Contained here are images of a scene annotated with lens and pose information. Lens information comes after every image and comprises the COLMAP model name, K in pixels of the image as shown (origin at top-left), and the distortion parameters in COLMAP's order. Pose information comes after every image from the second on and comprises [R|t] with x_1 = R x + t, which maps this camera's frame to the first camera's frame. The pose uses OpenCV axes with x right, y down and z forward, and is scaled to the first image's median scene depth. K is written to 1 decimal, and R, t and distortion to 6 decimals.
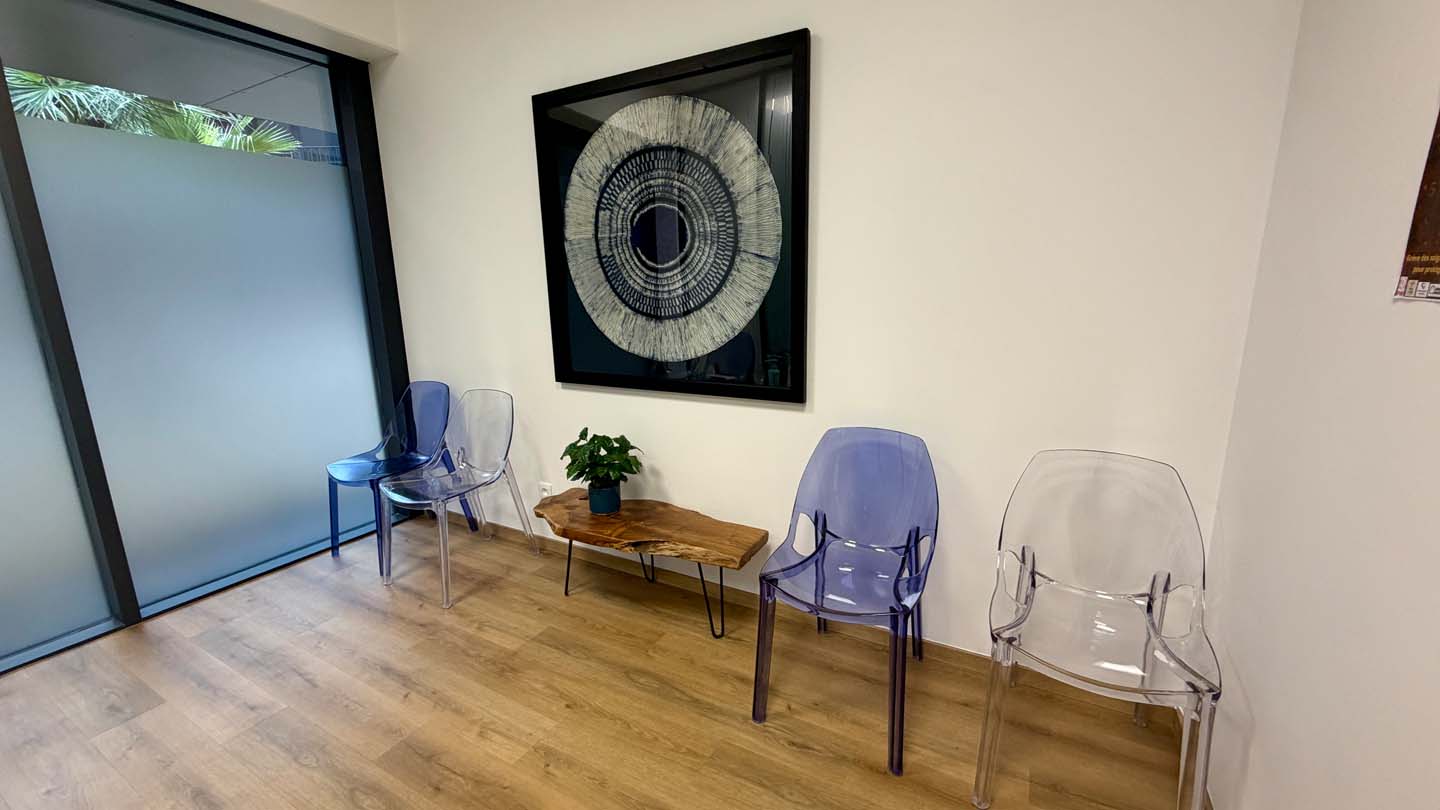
lens RADIAL K [[567.0, 0, 720.0], [0, 567.0, 405.0], [0, 0, 1]] dist [-0.000632, -0.000077]
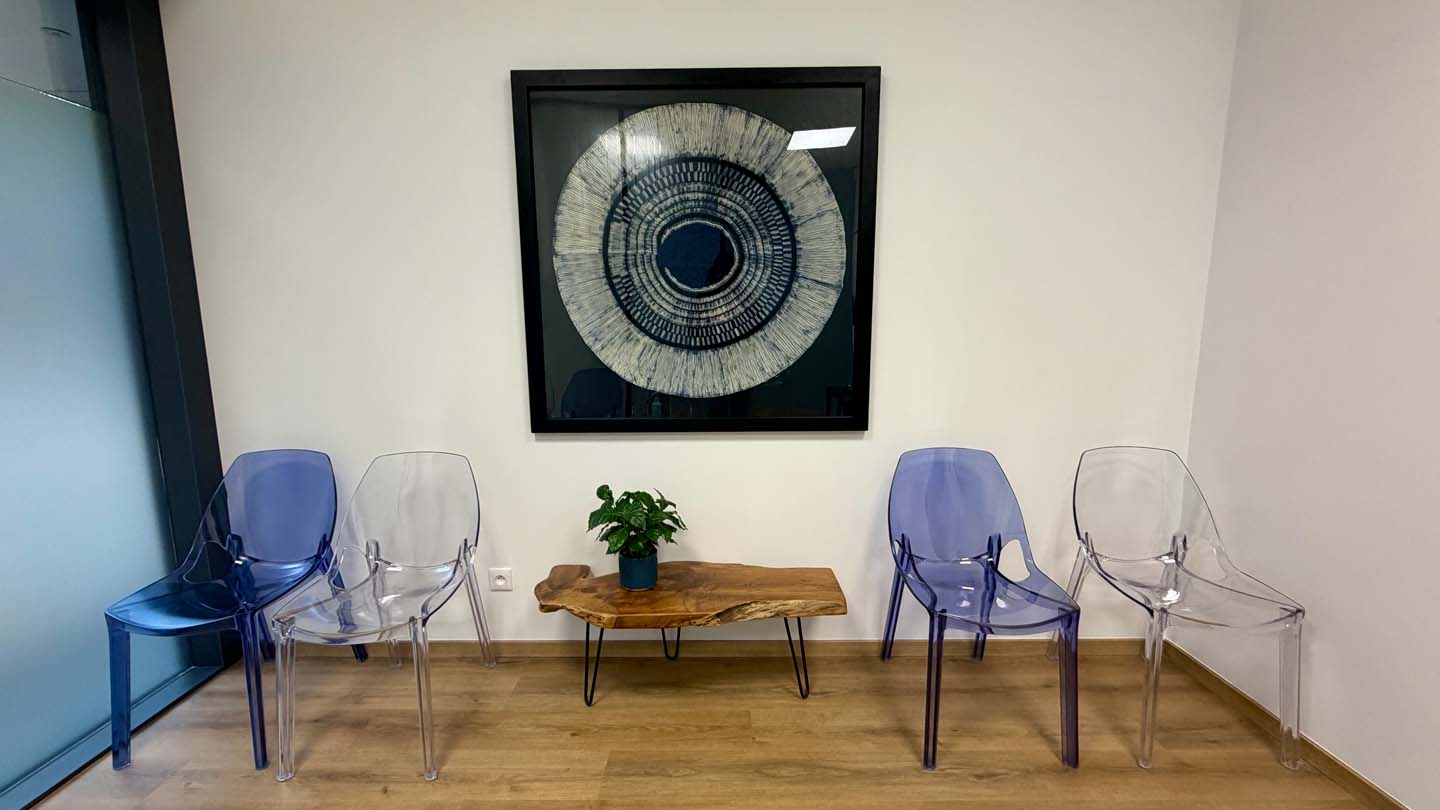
lens RADIAL K [[567.0, 0, 720.0], [0, 567.0, 405.0], [0, 0, 1]] dist [-0.000632, -0.000077]
pose [[0.877308, -0.058650, 0.476331, -0.508771], [0.090690, 0.994883, -0.044535, -0.024616], [-0.471282, 0.082269, 0.878137, 0.225358]]
